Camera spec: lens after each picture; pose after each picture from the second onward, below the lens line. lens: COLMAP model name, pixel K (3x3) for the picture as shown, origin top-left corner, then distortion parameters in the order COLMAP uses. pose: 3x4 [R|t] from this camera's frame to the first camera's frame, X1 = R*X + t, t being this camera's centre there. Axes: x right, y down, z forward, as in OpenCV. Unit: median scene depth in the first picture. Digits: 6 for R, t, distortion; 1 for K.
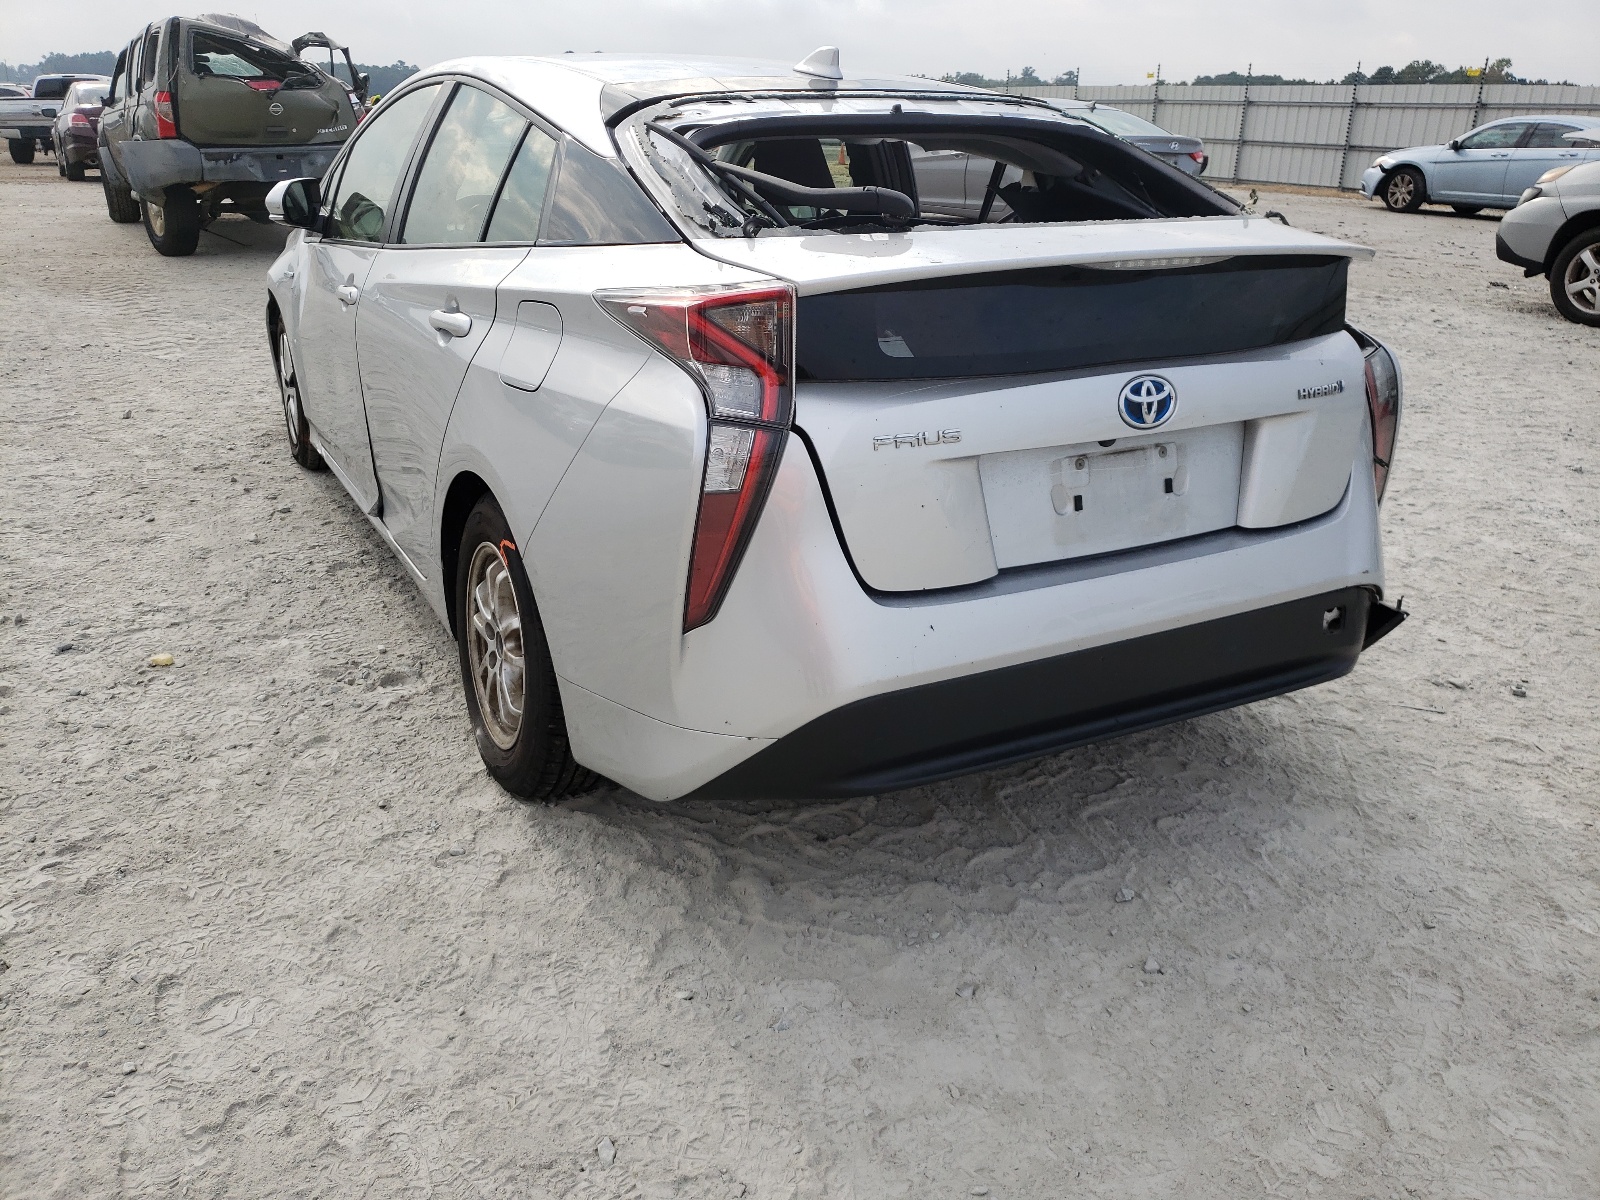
lens RADIAL K [[1237.8, 0, 800.0], [0, 1237.8, 600.0], [0, 0, 1]] dist [0.014835, 0.000074]
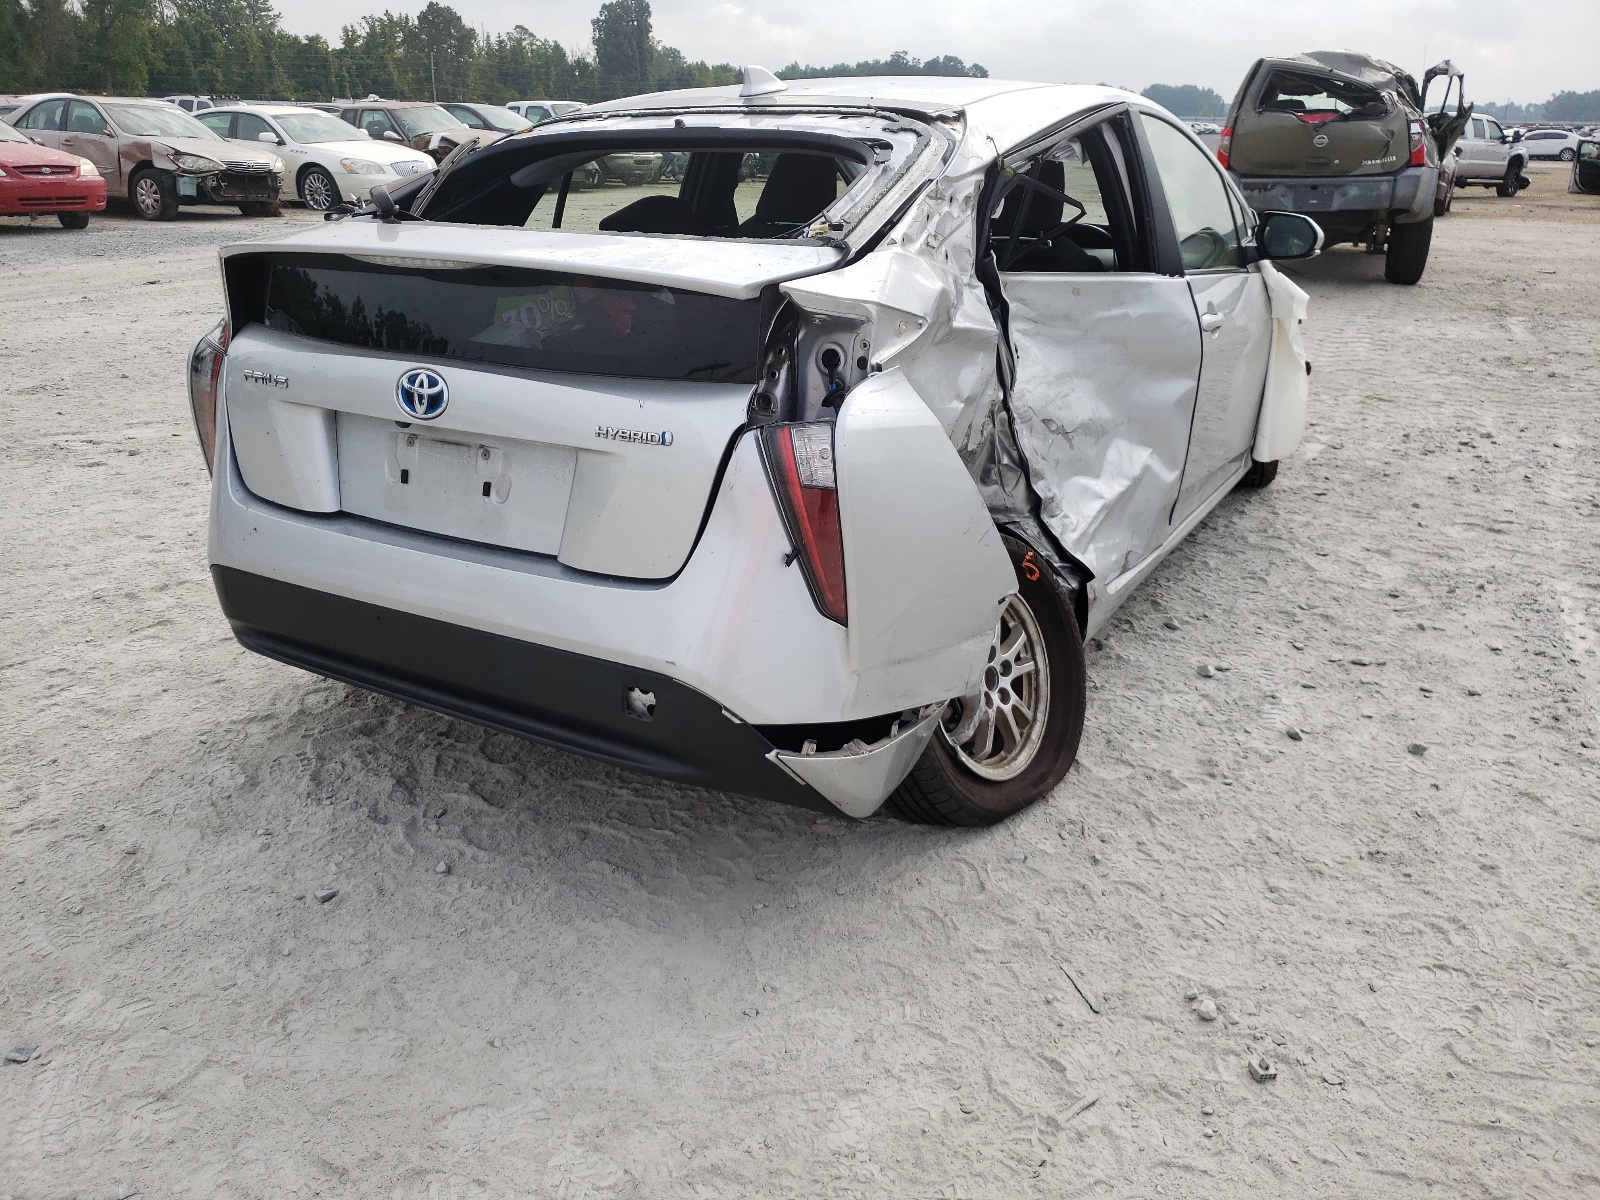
lens RADIAL K [[1183.7, 0, 800.0], [0, 1183.7, 600.0], [0, 0, 1]] dist [0.043881, -0.002963]
pose [[0.545185, 0.295166, -0.784634, 1.126803], [-0.306916, 0.941259, 0.140831, -0.204093], [0.780113, 0.164038, 0.603751, 0.577344]]
